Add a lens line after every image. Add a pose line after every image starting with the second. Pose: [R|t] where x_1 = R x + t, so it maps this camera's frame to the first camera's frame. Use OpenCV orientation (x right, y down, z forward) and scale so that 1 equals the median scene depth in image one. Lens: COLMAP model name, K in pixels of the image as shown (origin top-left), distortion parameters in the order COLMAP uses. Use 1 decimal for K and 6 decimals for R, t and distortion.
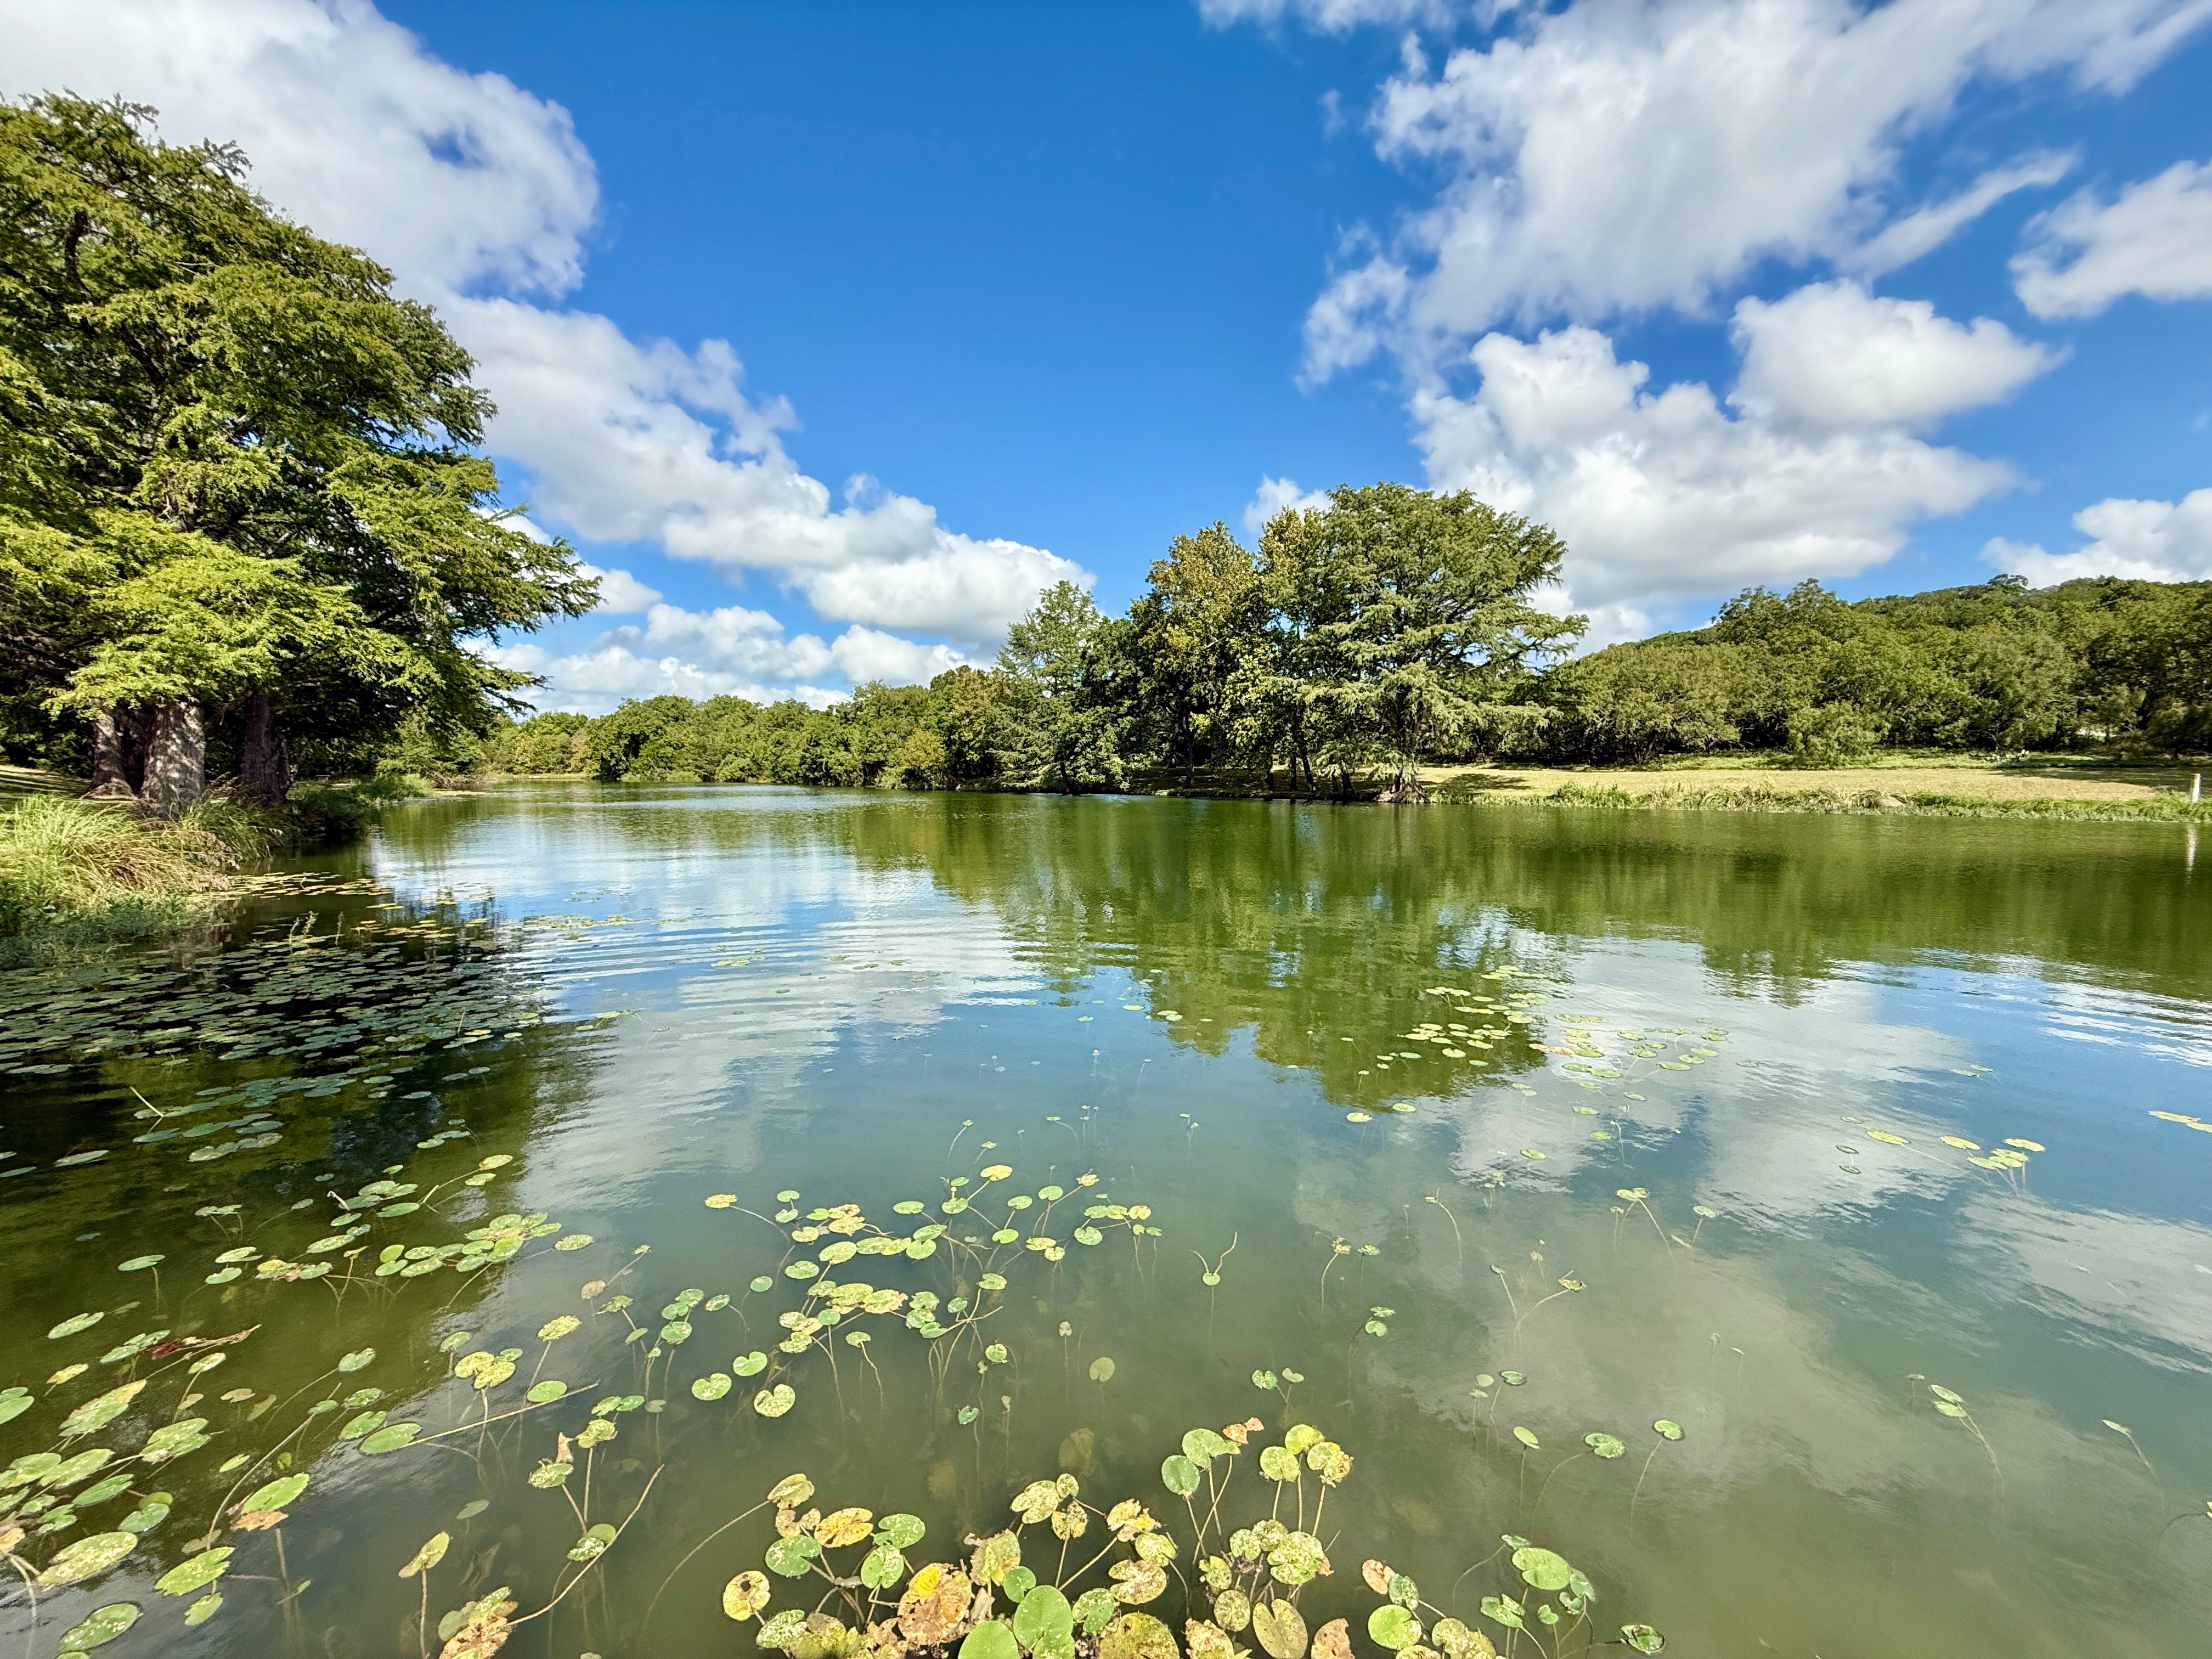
lens RADIAL K [[889.4, 0, 1106.0], [0, 889.4, 829.5], [0, 0, 1]] dist [0.053668, -0.000007]
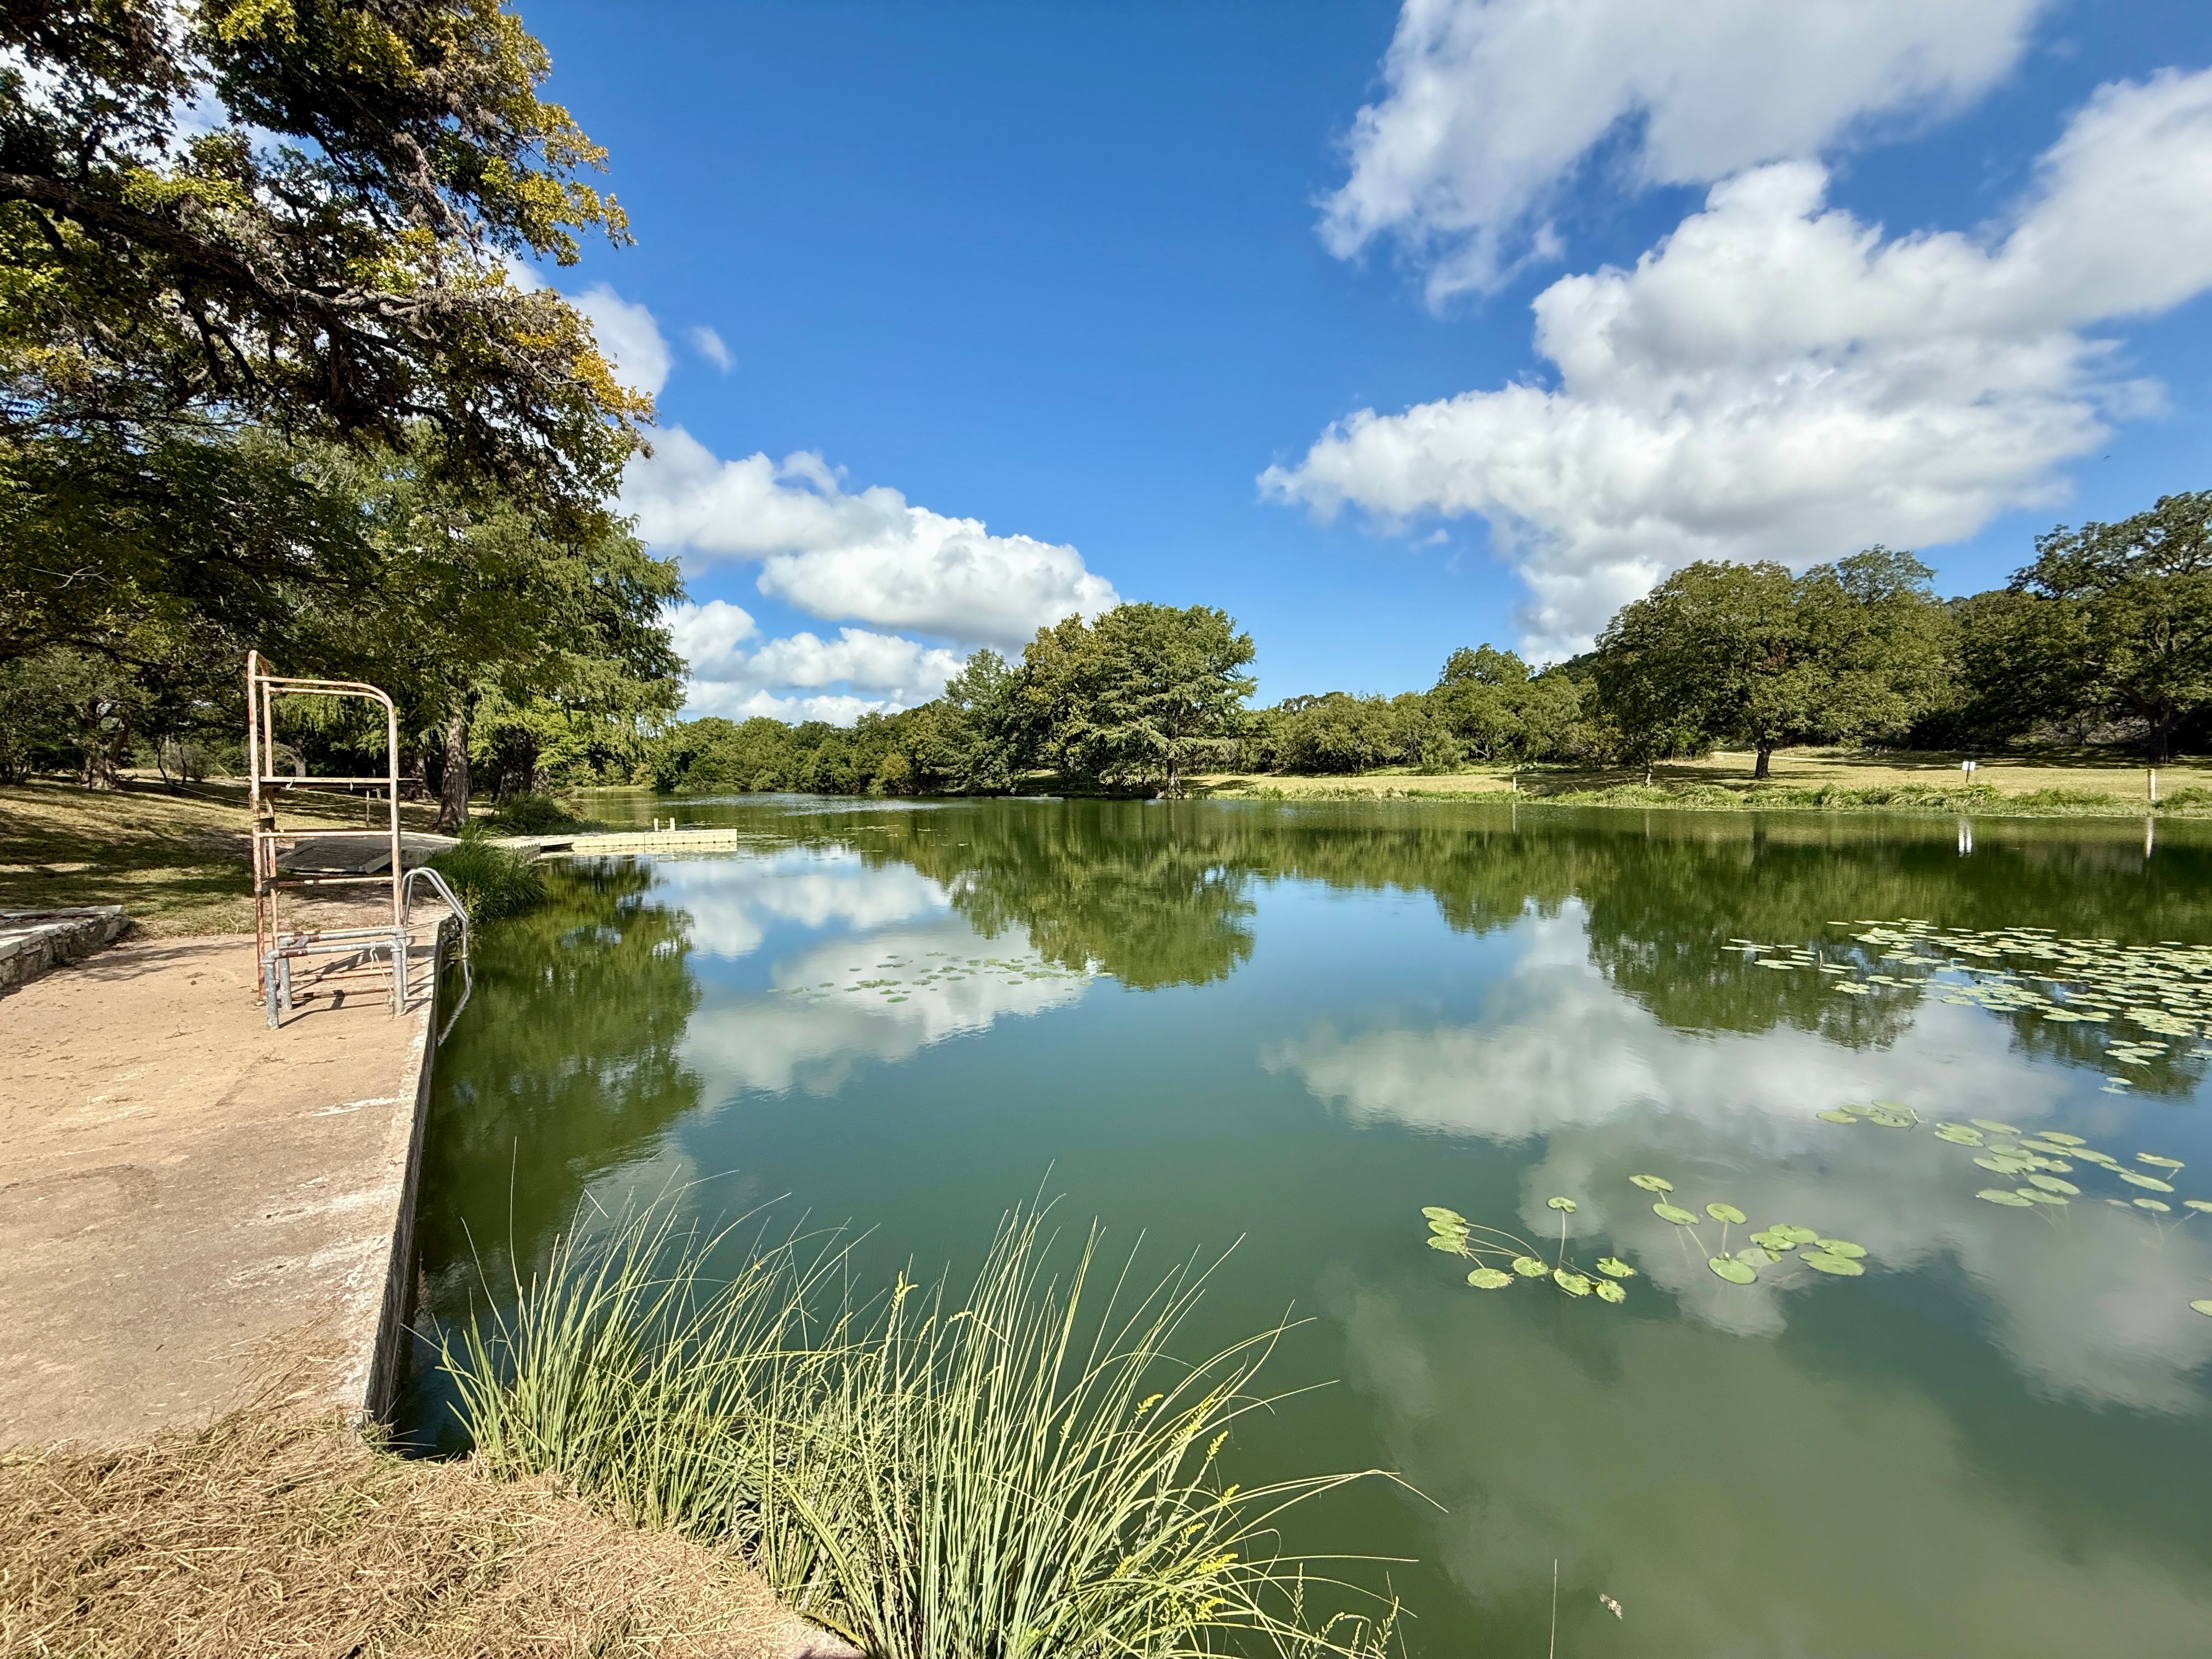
lens RADIAL K [[889.4, 0, 1106.0], [0, 889.4, 829.5], [0, 0, 1]] dist [0.053668, -0.000007]
pose [[0.999162, -0.011420, -0.039312, 0.180359], [0.011194, 0.999920, -0.005945, 0.021129], [0.039376, 0.005500, 0.999209, -0.377321]]
